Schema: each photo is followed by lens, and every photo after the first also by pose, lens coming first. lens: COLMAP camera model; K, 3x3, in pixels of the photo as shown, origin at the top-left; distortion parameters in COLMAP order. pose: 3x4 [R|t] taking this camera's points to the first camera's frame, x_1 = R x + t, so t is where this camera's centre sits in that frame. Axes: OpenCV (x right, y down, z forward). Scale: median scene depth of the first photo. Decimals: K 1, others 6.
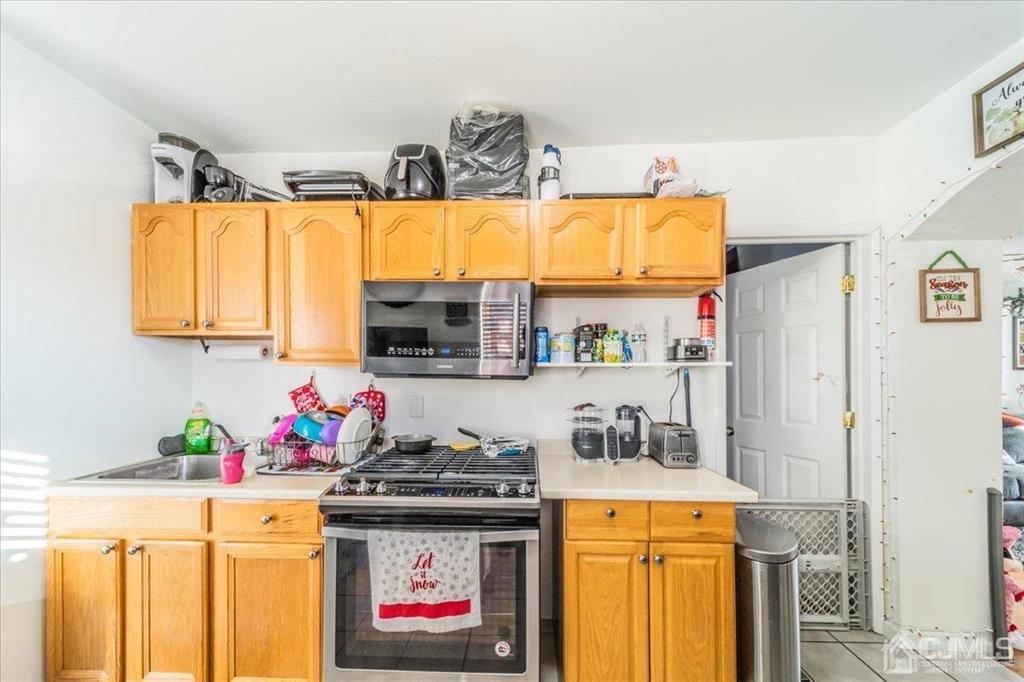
lens RADIAL K [[367.8, 0, 521.9], [0, 367.8, 370.3], [0, 0, 1]] dist [0.001704, 0.000003]
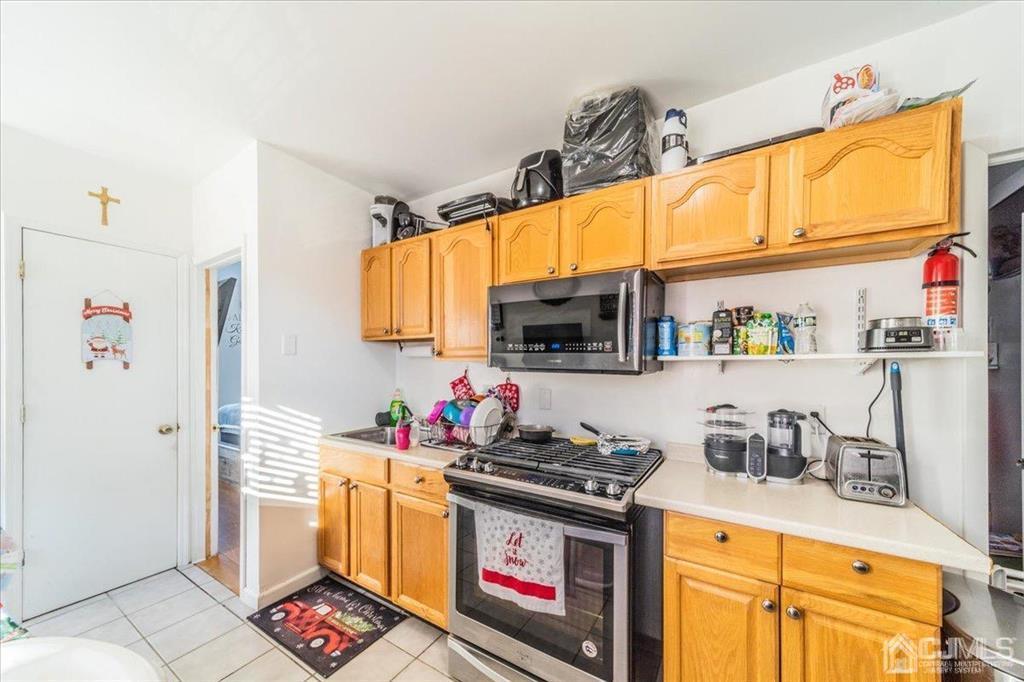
lens RADIAL K [[377.0, 0, 507.9], [0, 377.0, 365.5], [0, 0, 1]] dist [-0.000771, -0.000078]
pose [[0.857641, -0.000343, -0.514248, 0.206255], [0.001286, 0.999998, 0.001478, 0.000368], [0.514247, -0.001929, 0.857640, 0.021163]]
